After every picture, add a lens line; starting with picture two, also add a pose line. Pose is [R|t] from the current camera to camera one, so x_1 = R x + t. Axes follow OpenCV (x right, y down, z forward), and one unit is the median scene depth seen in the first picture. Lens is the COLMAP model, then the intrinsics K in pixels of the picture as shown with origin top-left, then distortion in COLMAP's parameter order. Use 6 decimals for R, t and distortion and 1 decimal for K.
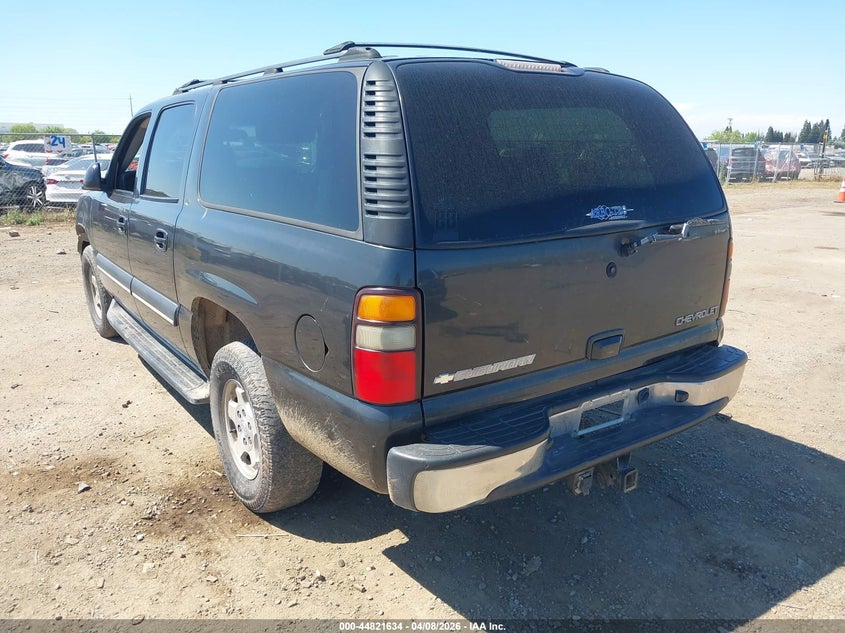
lens RADIAL K [[676.1, 0, 436.0], [0, 676.1, 316.1], [0, 0, 1]] dist [0.002112, -0.004186]
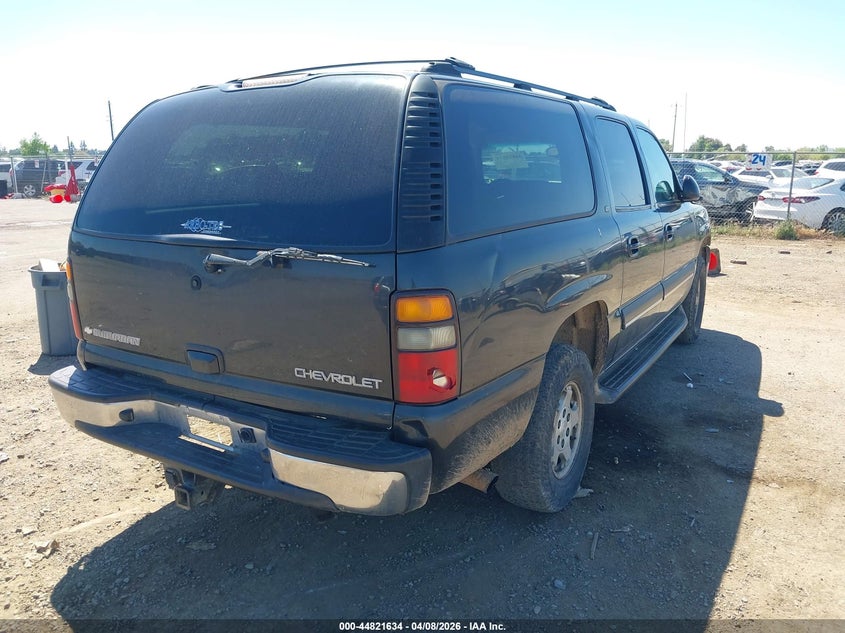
lens RADIAL K [[676.1, 0, 436.0], [0, 676.1, 316.1], [0, 0, 1]] dist [0.002112, -0.004186]
pose [[0.389095, 0.197319, -0.899817, 0.228983], [-0.220852, 0.968284, 0.116834, -0.037924], [0.894332, 0.153267, 0.420333, 0.159225]]
